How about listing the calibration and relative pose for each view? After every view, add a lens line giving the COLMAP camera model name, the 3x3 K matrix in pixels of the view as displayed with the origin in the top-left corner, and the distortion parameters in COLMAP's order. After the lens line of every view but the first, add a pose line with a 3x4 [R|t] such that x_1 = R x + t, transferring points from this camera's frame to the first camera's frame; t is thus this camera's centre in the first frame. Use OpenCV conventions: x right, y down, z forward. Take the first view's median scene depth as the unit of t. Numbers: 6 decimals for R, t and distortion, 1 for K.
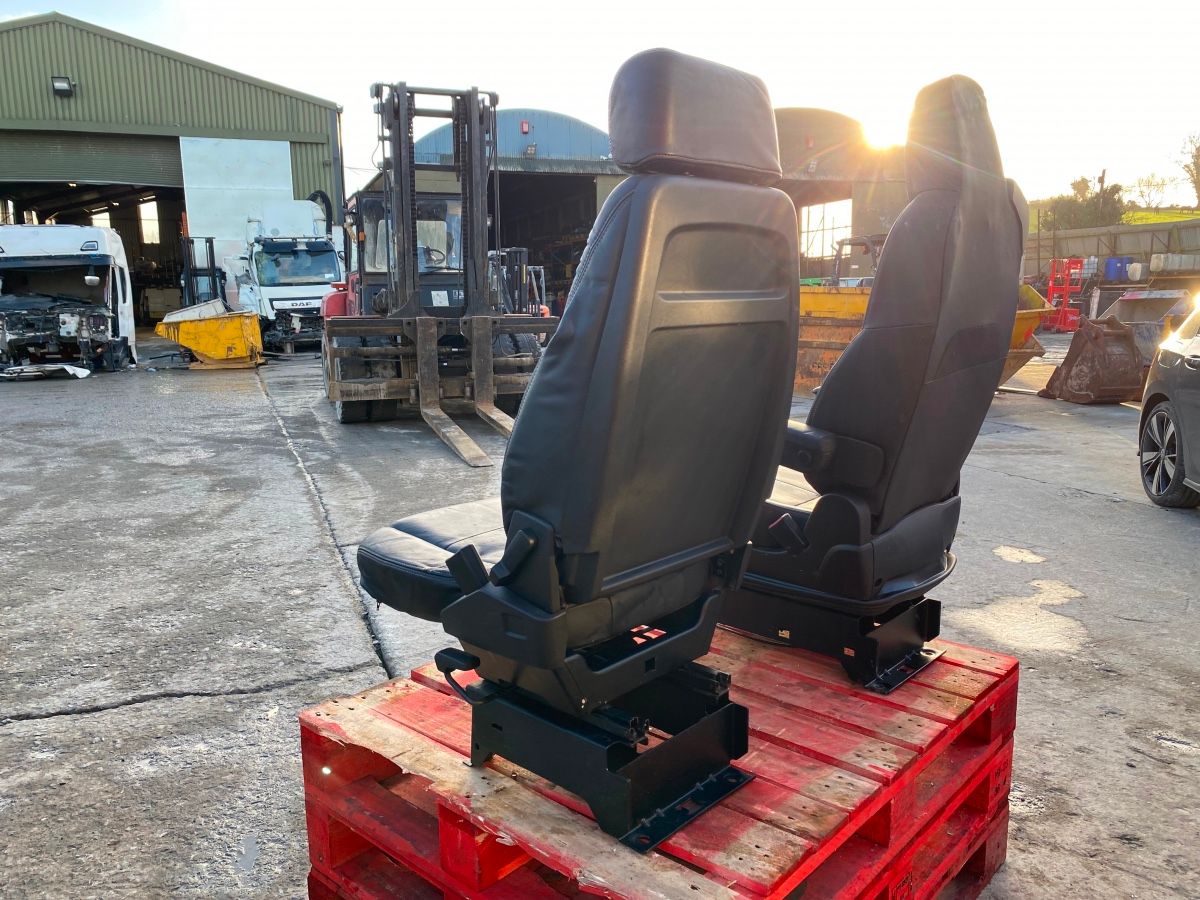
lens RADIAL K [[917.9, 0, 618.8], [0, 917.9, 455.8], [0, 0, 1]] dist [0.035333, -0.043889]
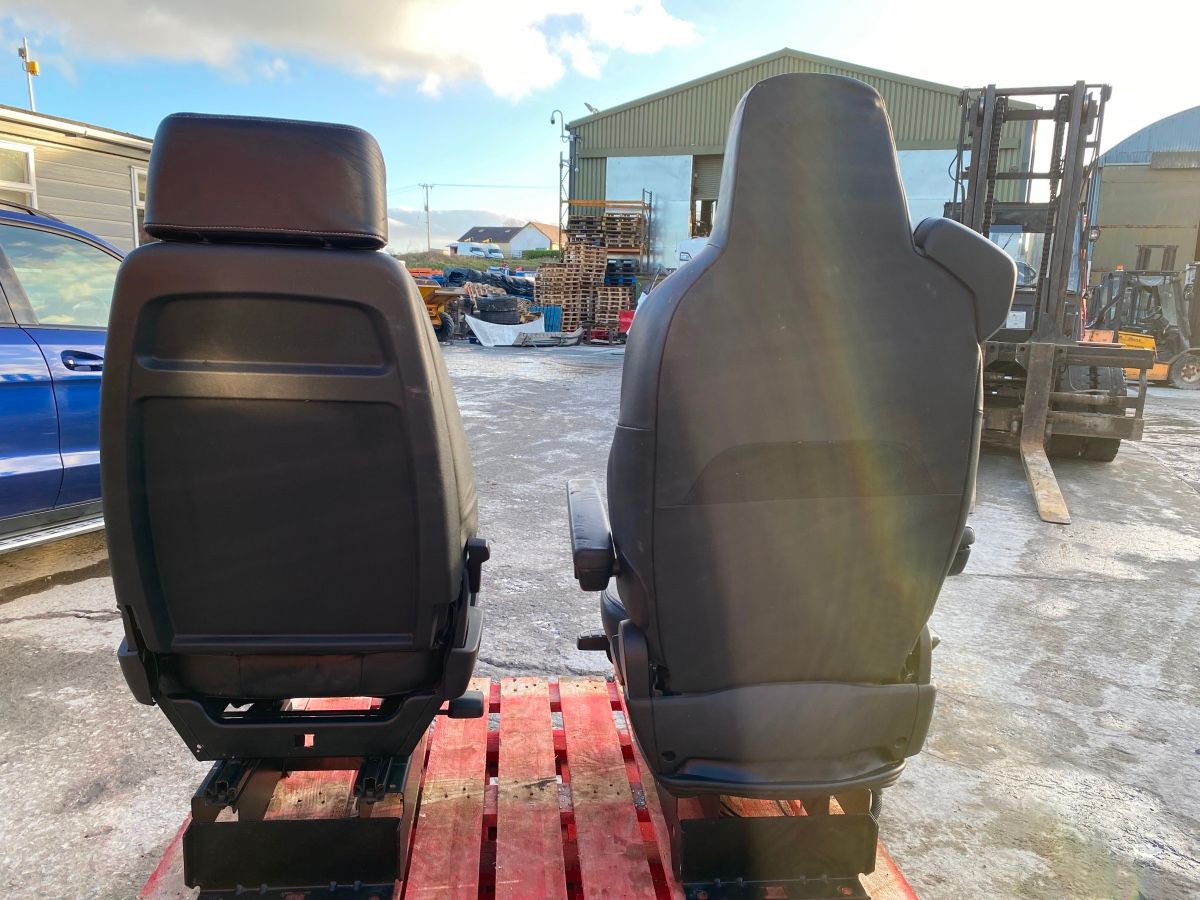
lens RADIAL K [[917.9, 0, 621.1], [0, 917.9, 465.0], [0, 0, 1]] dist [0.035333, -0.043889]
pose [[0.742051, 0.161660, -0.650559, 0.288797], [-0.159813, 0.985166, 0.062520, -0.056854], [0.651015, 0.057575, 0.756878, 0.159295]]
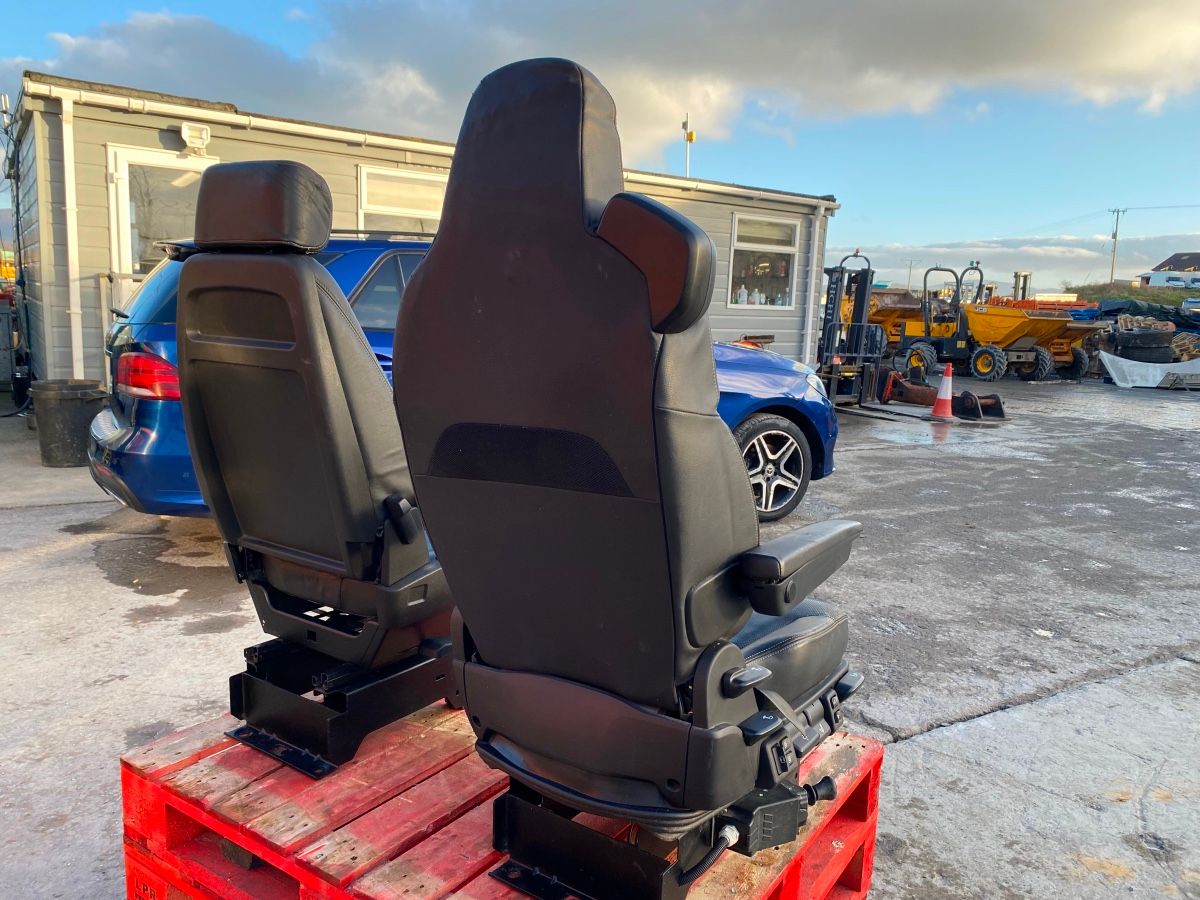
lens RADIAL K [[917.9, 0, 587.8], [0, 917.9, 458.0], [0, 0, 1]] dist [0.035333, -0.043889]
pose [[0.117868, 0.183019, -0.976018, 0.417374], [-0.209330, 0.965363, 0.155742, -0.092178], [0.970715, 0.185953, 0.152096, 0.375466]]
